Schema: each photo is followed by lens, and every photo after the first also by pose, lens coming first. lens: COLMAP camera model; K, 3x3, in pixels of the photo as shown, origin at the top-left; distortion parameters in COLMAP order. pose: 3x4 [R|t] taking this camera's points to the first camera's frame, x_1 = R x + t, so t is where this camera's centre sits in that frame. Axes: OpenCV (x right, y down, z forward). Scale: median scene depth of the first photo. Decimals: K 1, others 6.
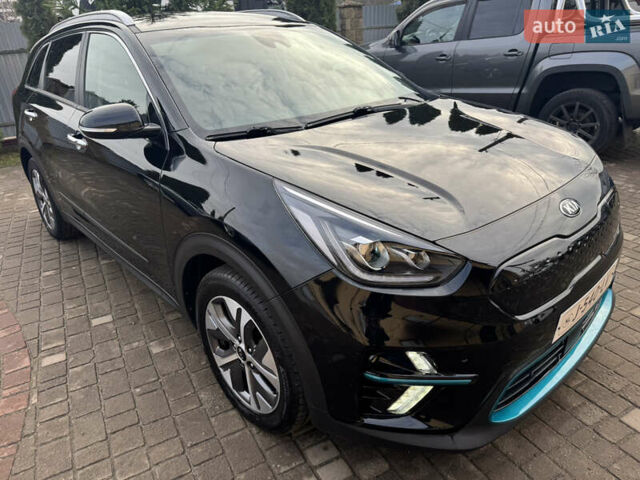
lens RADIAL K [[461.7, 0, 319.1], [0, 461.7, 238.8], [0, 0, 1]] dist [0.054103, -0.067583]
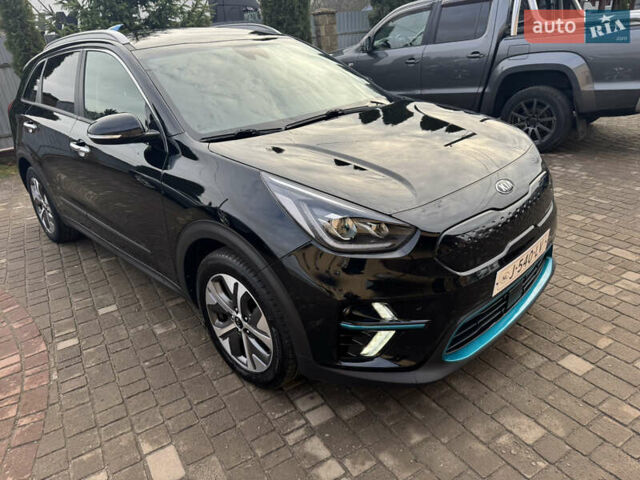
lens RADIAL K [[457.4, 0, 312.1], [0, 457.4, 240.3], [0, 0, 1]] dist [0.080238, -0.104522]
pose [[0.999094, -0.037438, 0.020226, 0.003933], [0.037512, 0.999291, -0.003297, 0.045319], [-0.020088, 0.004053, 0.999790, -0.153889]]
